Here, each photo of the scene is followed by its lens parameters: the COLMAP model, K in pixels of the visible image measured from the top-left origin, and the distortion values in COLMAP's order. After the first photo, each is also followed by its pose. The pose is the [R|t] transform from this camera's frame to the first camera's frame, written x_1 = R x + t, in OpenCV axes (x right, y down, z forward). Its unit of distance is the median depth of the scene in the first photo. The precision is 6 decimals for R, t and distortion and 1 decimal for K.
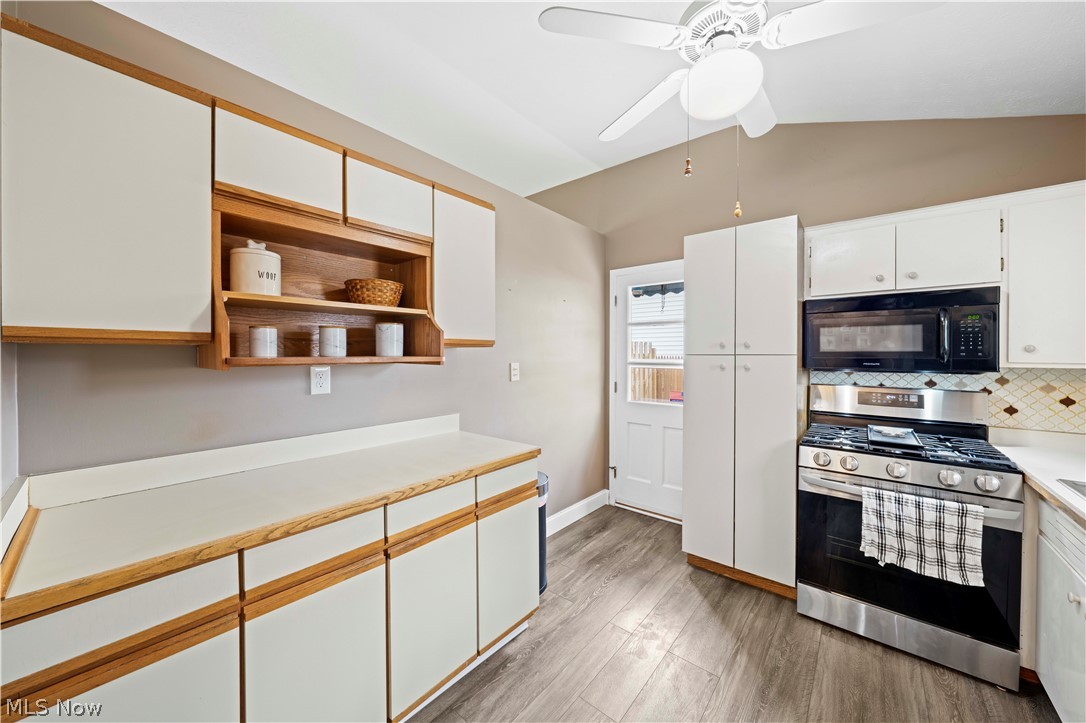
lens RADIAL K [[383.4, 0, 537.4], [0, 383.4, 358.7], [0, 0, 1]] dist [-0.000041, 0.000030]
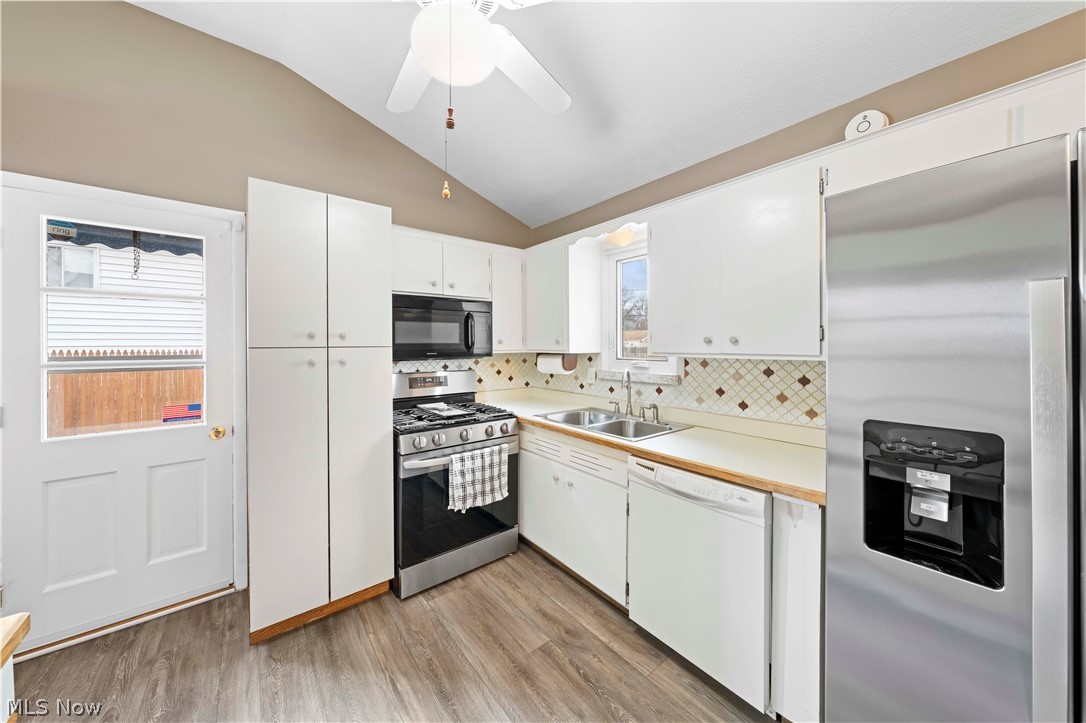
lens RADIAL K [[378.7, 0, 551.0], [0, 378.7, 346.5], [0, 0, 1]] dist [-0.000499, 0.000043]
pose [[0.176391, -0.008667, 0.984282, -0.242815], [0.016899, 0.999841, 0.005776, -0.009445], [-0.984175, 0.015615, 0.176509, 0.433223]]
